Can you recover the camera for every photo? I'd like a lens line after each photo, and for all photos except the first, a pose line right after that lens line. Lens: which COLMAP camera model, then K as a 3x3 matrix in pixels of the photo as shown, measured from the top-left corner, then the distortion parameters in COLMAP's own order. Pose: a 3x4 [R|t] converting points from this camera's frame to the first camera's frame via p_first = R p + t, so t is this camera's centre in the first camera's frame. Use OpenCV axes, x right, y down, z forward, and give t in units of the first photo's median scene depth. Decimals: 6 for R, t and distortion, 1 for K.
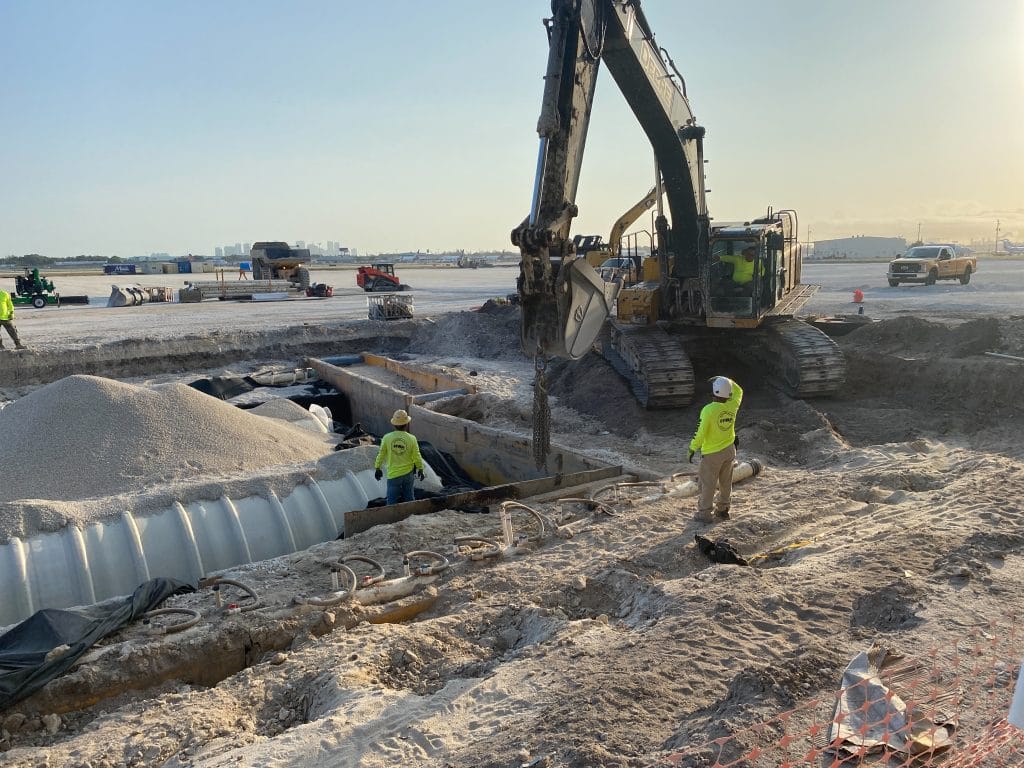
lens RADIAL K [[757.9, 0, 505.3], [0, 757.9, 383.4], [0, 0, 1]] dist [0.002731, -0.010238]
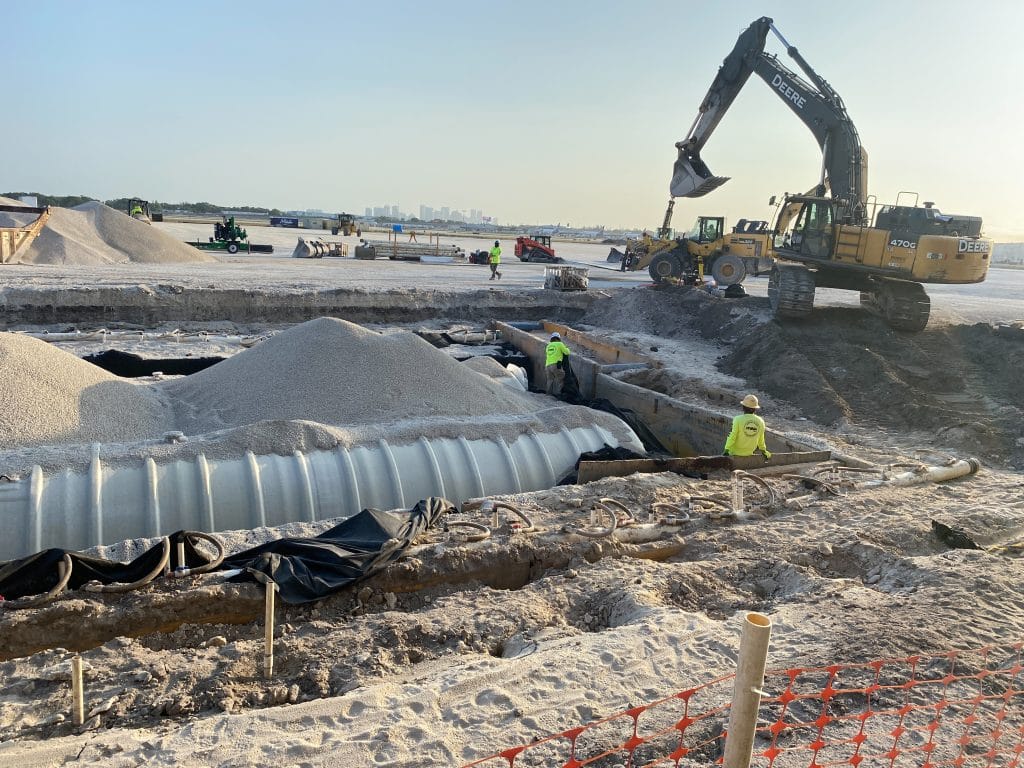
lens RADIAL K [[755.2, 0, 511.9], [0, 755.2, 380.7], [0, 0, 1]] dist [0.035374, -0.062258]
pose [[0.984043, 0.099314, -0.147636, -0.127165], [-0.094975, 0.994822, 0.036168, 0.017428], [0.150464, -0.021569, 0.988380, -0.081679]]
